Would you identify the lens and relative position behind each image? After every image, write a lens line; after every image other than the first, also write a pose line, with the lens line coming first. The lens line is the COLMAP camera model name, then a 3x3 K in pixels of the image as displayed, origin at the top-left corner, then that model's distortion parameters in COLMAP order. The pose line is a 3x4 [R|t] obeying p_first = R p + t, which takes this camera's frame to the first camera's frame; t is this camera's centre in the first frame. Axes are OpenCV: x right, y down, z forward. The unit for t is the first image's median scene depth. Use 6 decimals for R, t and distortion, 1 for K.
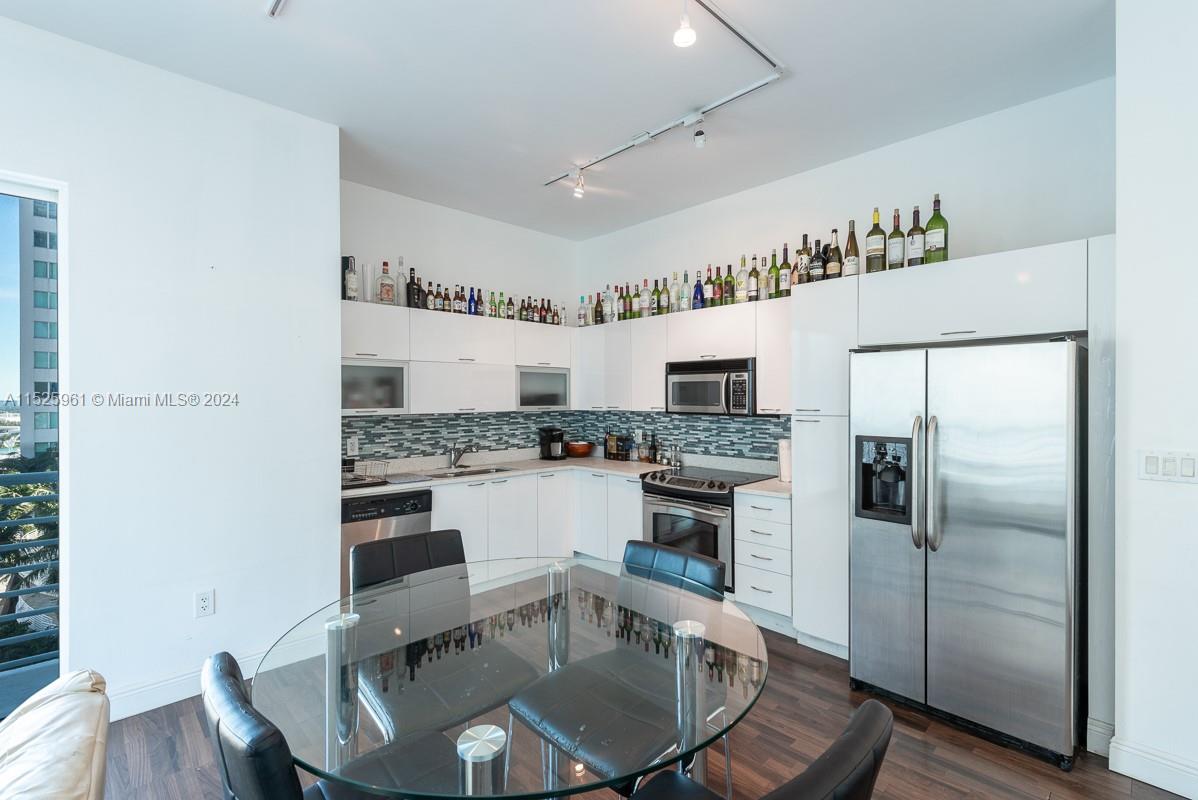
lens RADIAL K [[540.5, 0, 597.0], [0, 540.5, 399.0], [0, 0, 1]] dist [0.004107, 0.000228]
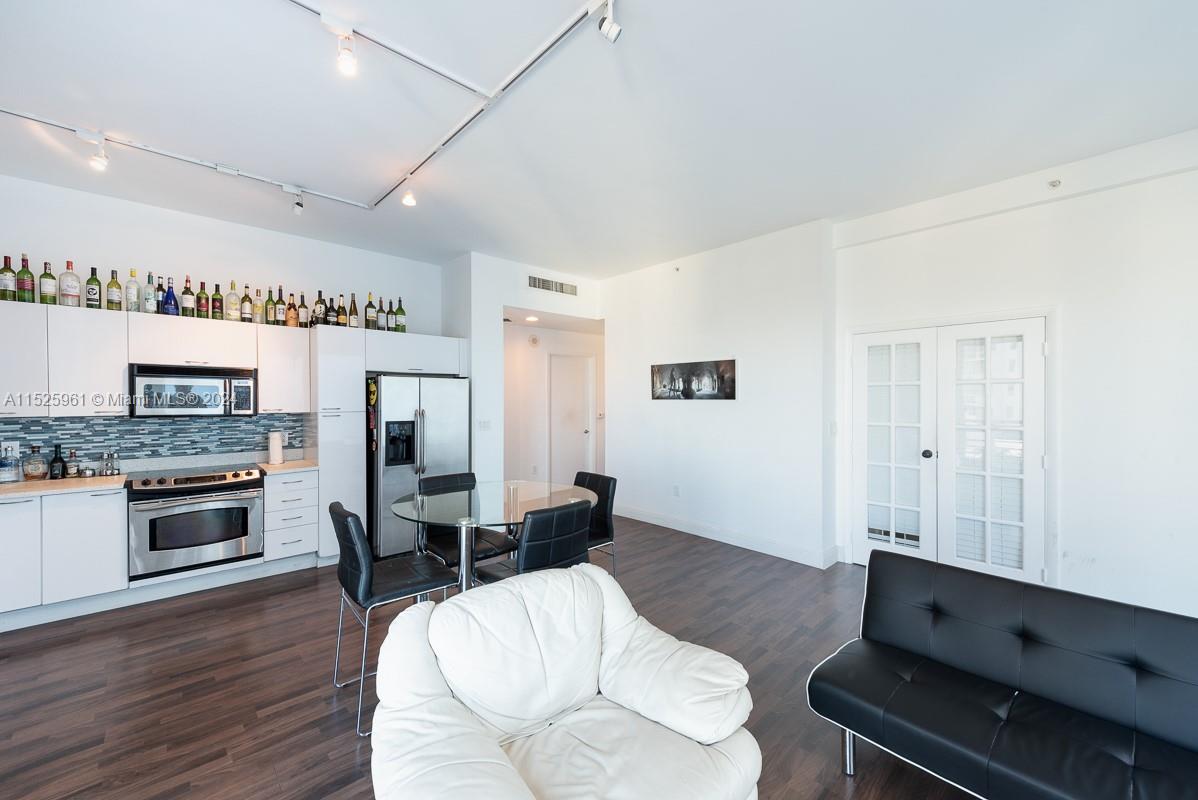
lens RADIAL K [[466.7, 0, 597.9], [0, 466.7, 403.1], [0, 0, 1]] dist [0.002919, -0.000358]
pose [[0.012636, -0.006368, 0.999900, -0.751797], [0.000143, 0.999980, 0.006367, -0.003743], [-0.999920, 0.000062, 0.012636, 0.189075]]
